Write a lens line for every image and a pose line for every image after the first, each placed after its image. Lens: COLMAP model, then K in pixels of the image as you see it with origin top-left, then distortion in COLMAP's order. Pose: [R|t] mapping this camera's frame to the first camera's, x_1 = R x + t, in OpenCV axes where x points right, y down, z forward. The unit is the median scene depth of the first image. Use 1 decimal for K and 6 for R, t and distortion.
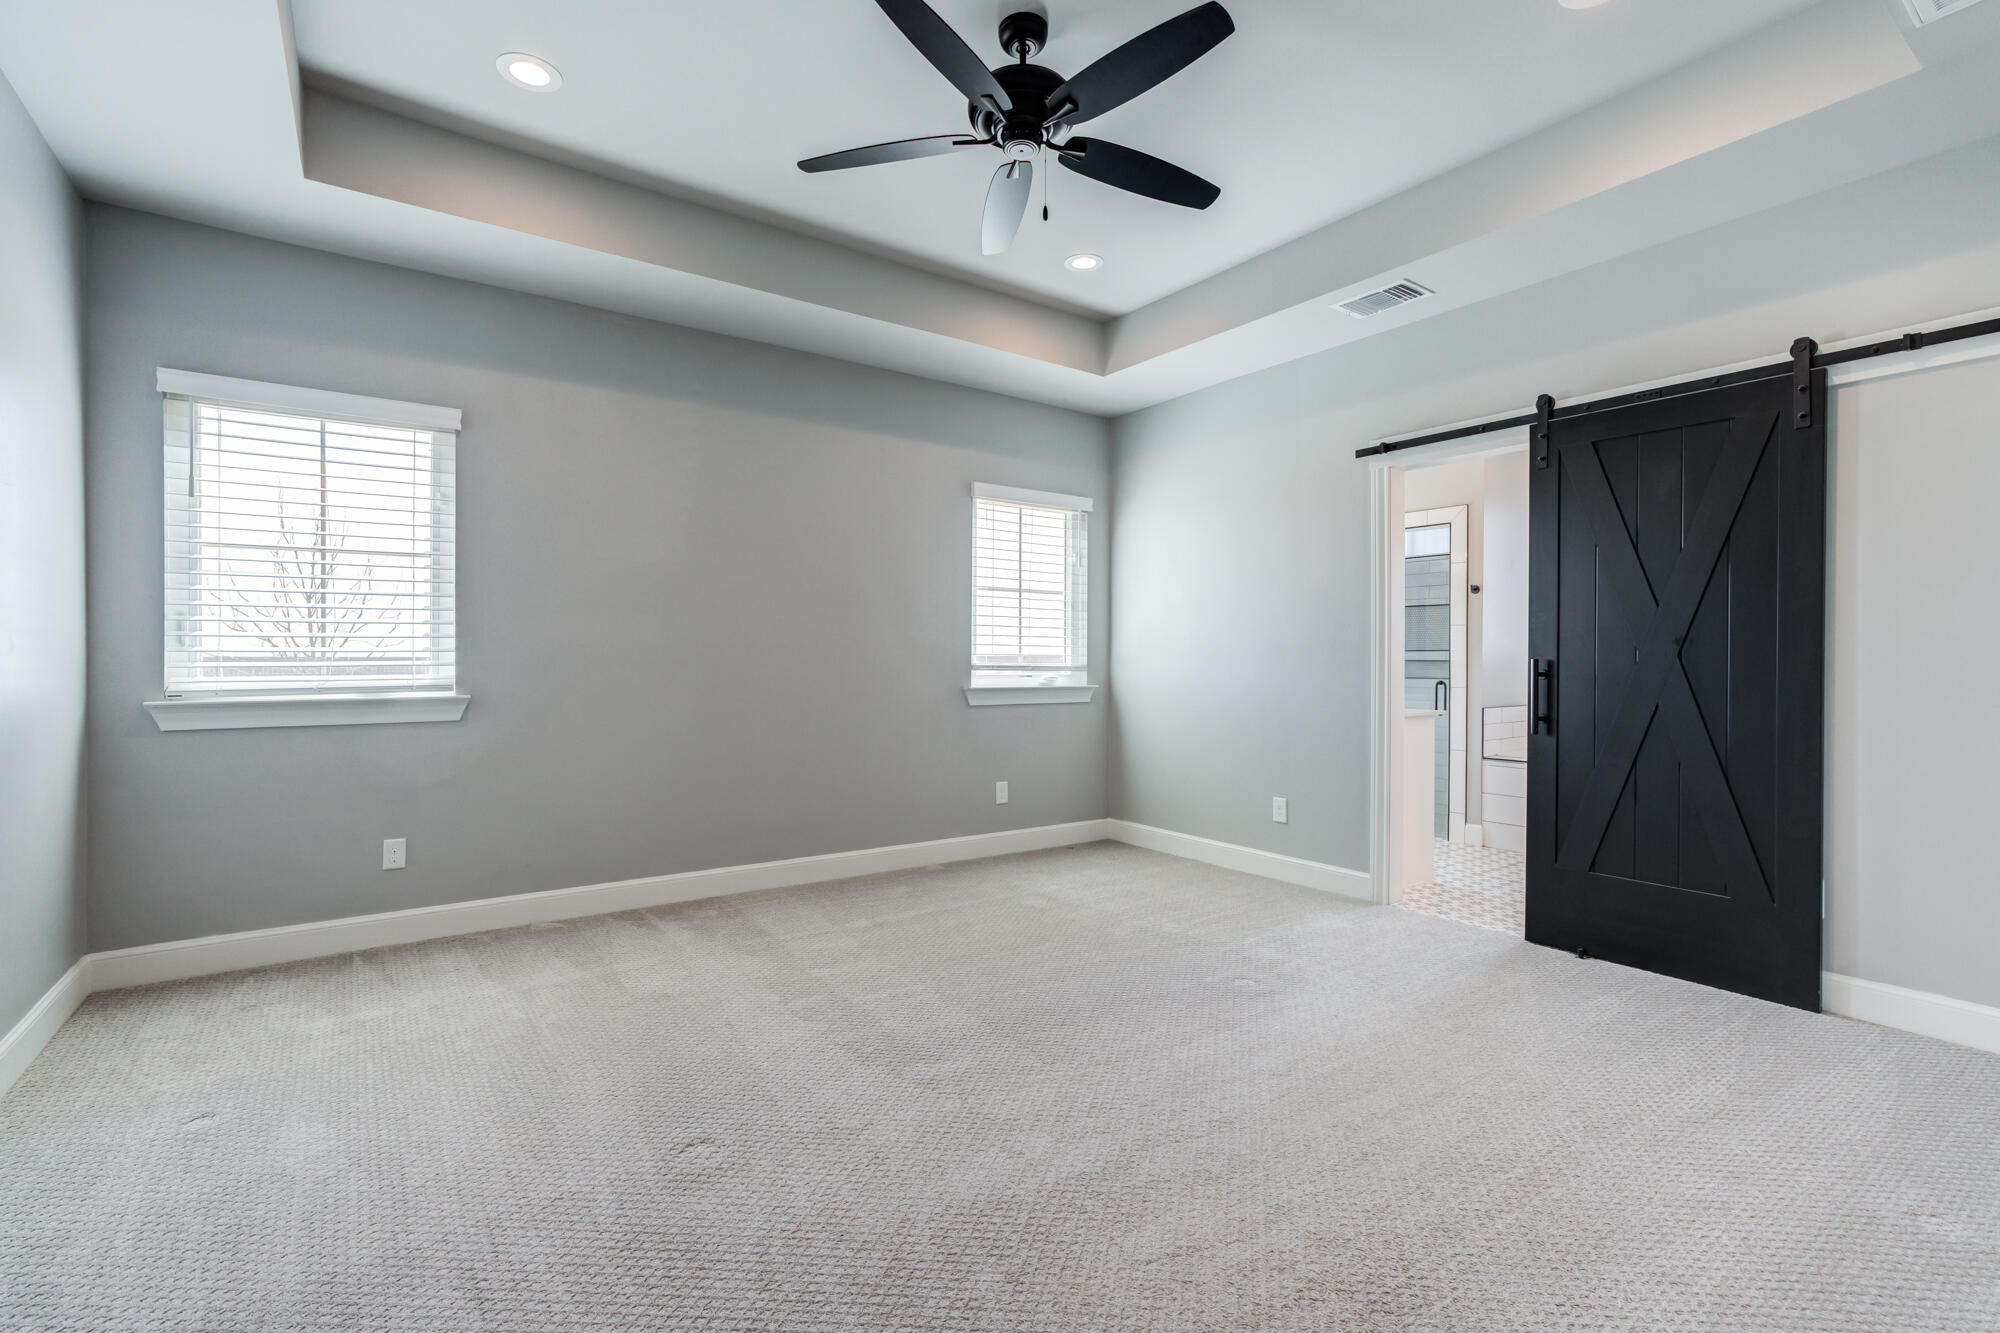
lens RADIAL K [[911.2, 0, 1000.0], [0, 911.2, 666.5], [0, 0, 1]] dist [-0.023819, 0.022371]
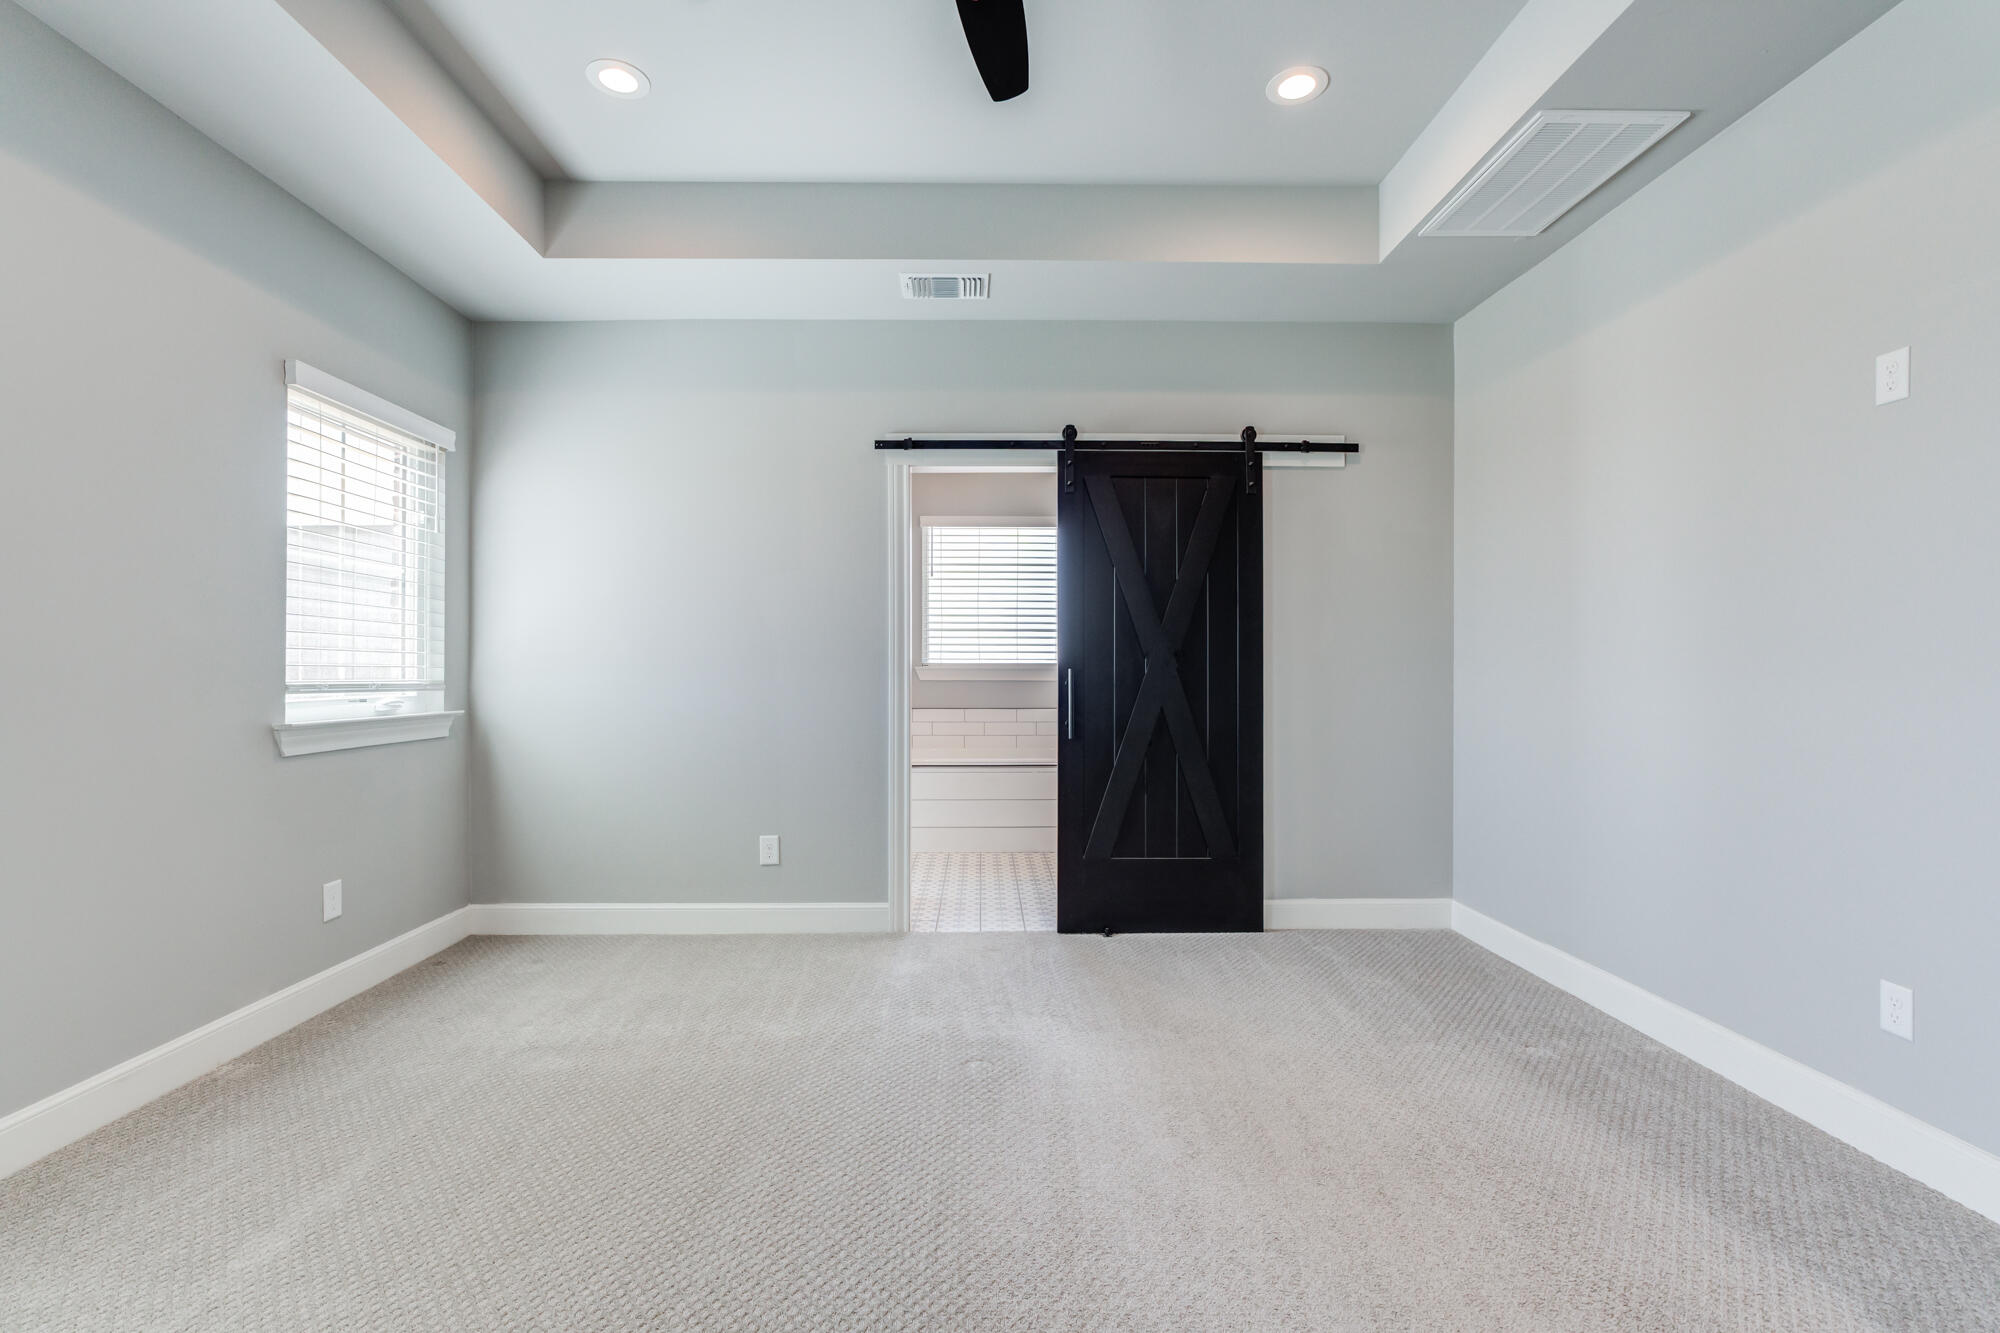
lens RADIAL K [[911.2, 0, 1000.0], [0, 911.2, 666.5], [0, 0, 1]] dist [-0.023819, 0.022371]
pose [[0.563266, -0.003069, 0.826270, -0.290439], [0.011548, 0.999925, -0.004158, -0.006126], [-0.826195, 0.011884, 0.563259, 0.383029]]
